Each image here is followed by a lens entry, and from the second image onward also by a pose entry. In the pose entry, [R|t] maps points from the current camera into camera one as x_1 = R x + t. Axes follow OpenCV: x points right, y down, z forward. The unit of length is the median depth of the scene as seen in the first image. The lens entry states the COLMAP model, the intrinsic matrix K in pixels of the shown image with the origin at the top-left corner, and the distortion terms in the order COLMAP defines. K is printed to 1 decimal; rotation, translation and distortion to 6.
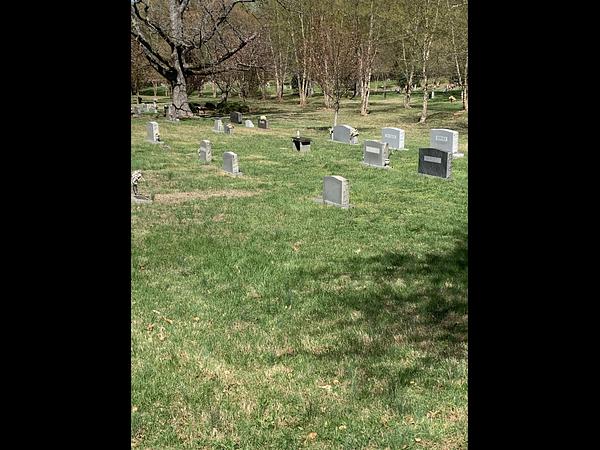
lens RADIAL K [[664.8, 0, 299.3], [0, 664.8, 223.0], [0, 0, 1]] dist [0.050901, 0.000000]
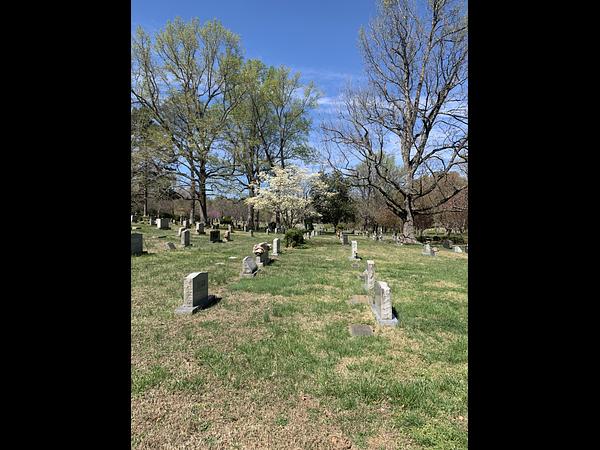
lens RADIAL K [[337.0, 0, 295.8], [0, 337.0, 224.0], [0, 0, 1]] dist [0.007874, -0.003714]
pose [[0.851766, 0.014484, -0.523723, -0.002895], [-0.128359, 0.974923, -0.181797, -0.037039], [0.507956, 0.222073, 0.832265, 0.274154]]
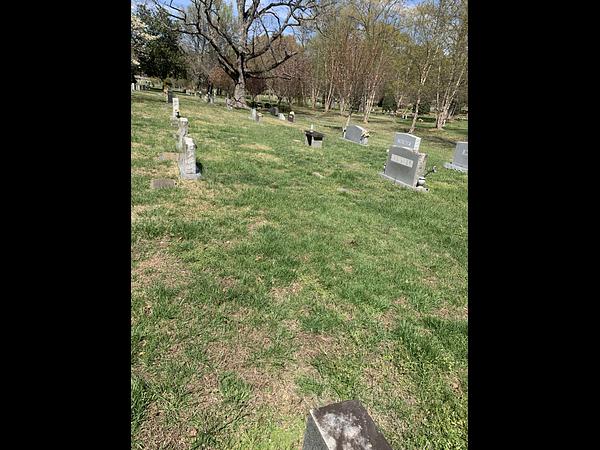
lens RADIAL K [[337.0, 0, 294.3], [0, 337.0, 222.7], [0, 0, 1]] dist [0.007874, -0.003714]
pose [[0.988600, 0.143729, -0.044865, 0.008513], [-0.136287, 0.980849, 0.139145, -0.034908], [0.064005, -0.131444, 0.989255, 0.273486]]
